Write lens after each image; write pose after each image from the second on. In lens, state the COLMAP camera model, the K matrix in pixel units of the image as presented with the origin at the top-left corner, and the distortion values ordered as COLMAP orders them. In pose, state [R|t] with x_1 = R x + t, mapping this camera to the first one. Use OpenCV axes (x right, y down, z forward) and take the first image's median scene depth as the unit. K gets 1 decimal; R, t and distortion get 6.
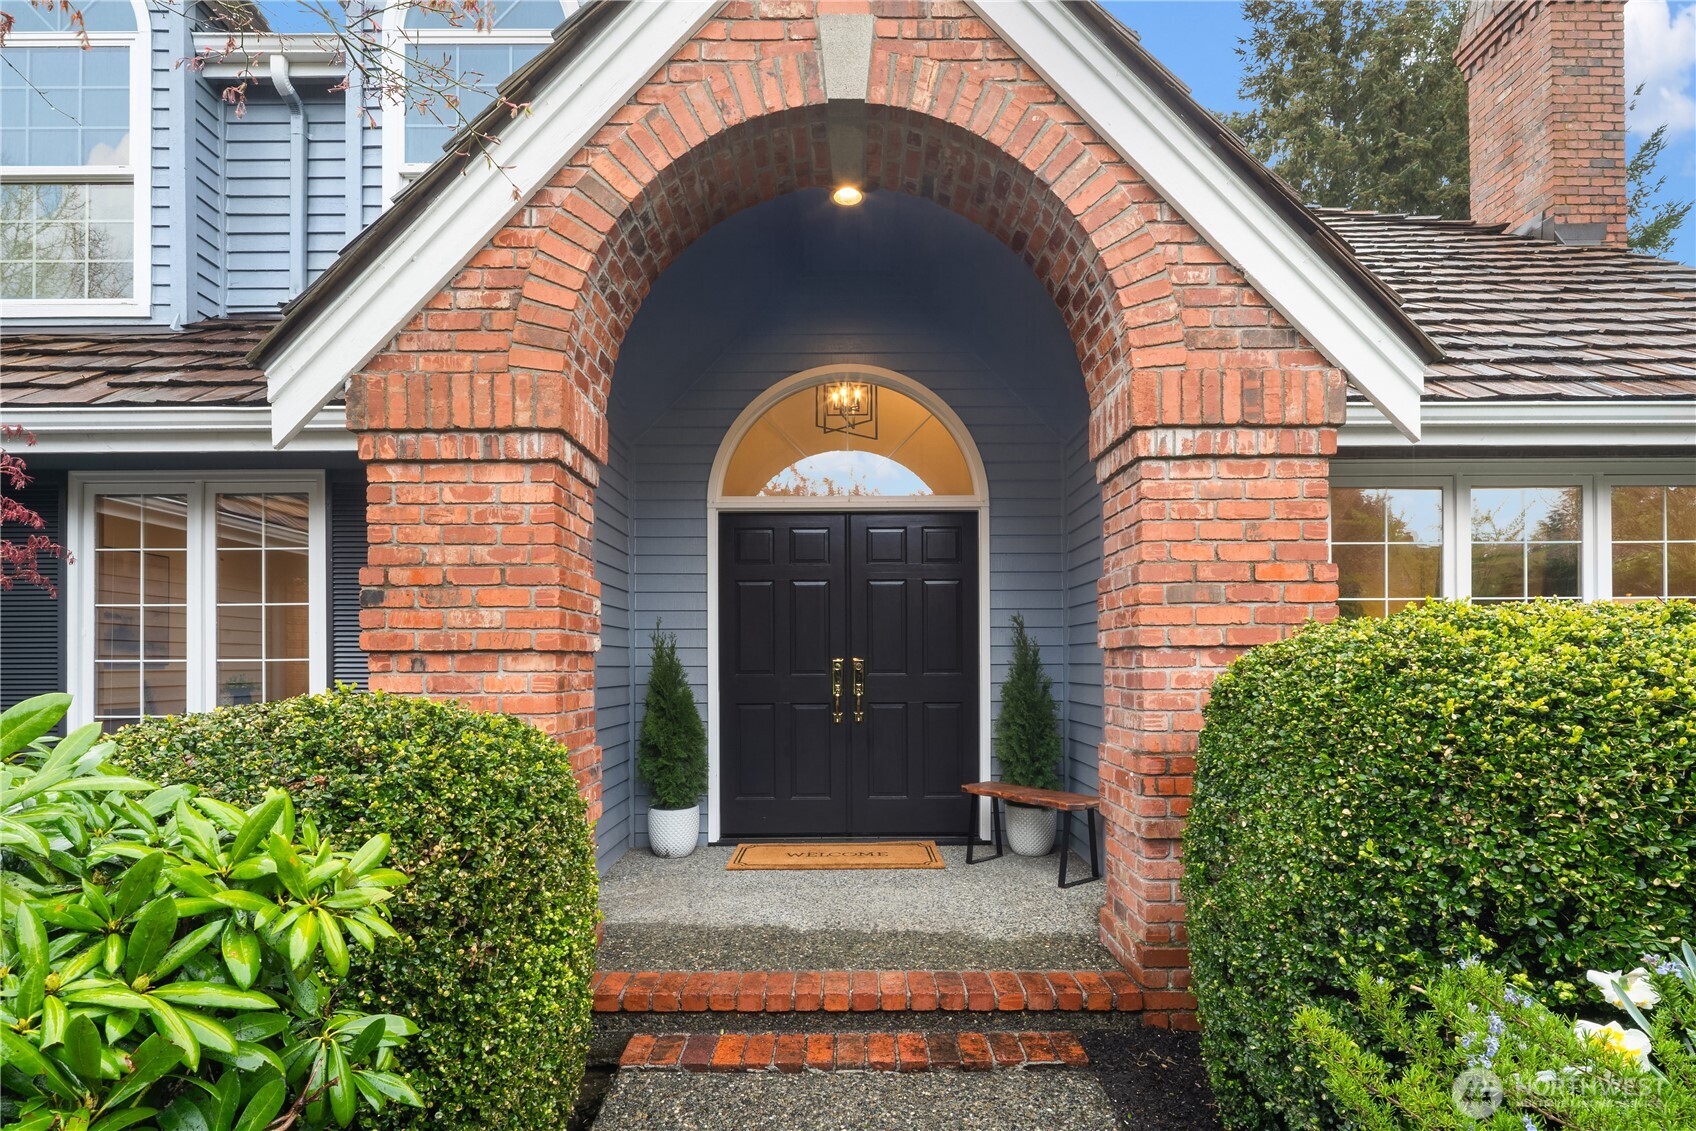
lens RADIAL K [[838.2, 0, 849.1], [0, 838.2, 662.5], [0, 0, 1]] dist [-0.001981, -0.000481]
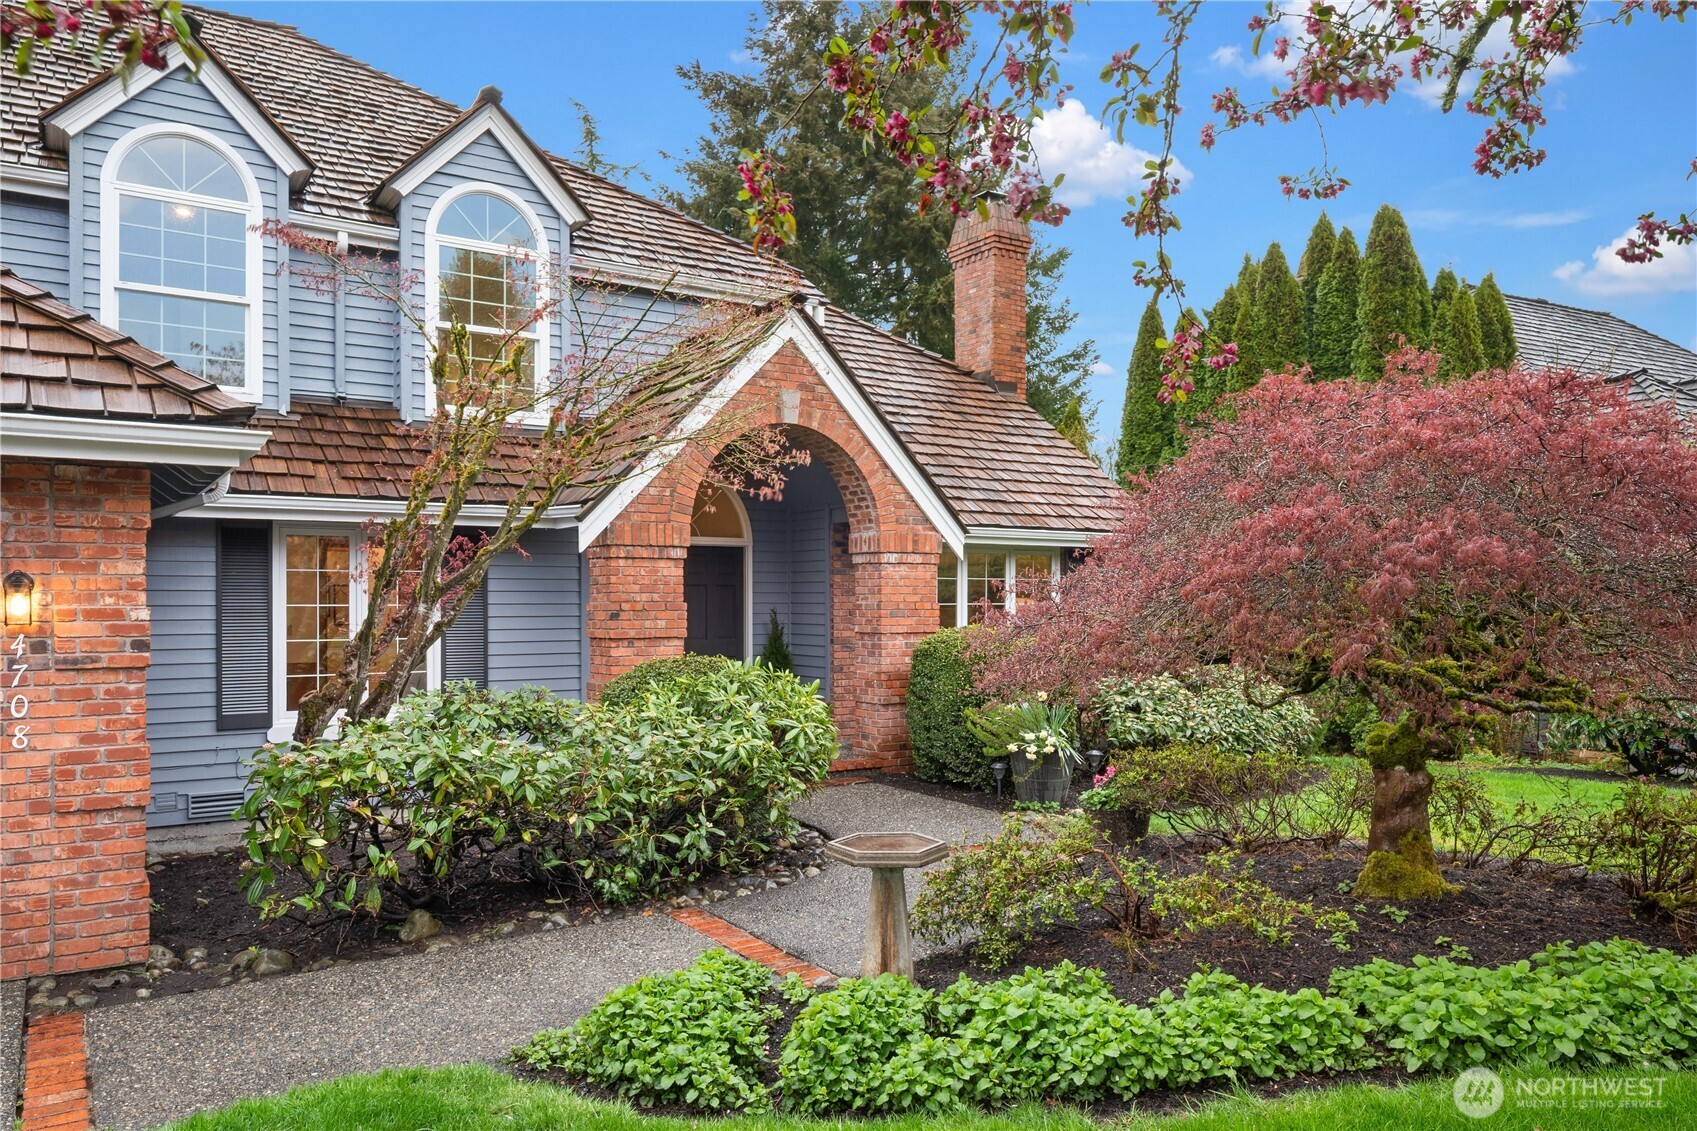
lens RADIAL K [[1185.0, 0, 848.5], [0, 1185.0, 565.5], [0, 0, 1]] dist [-0.004083, -0.002988]
pose [[0.832238, 0.022054, 0.553980, -1.856305], [-0.006495, 0.999528, -0.030033, -0.121973], [-0.554380, 0.021396, 0.831988, -2.117642]]
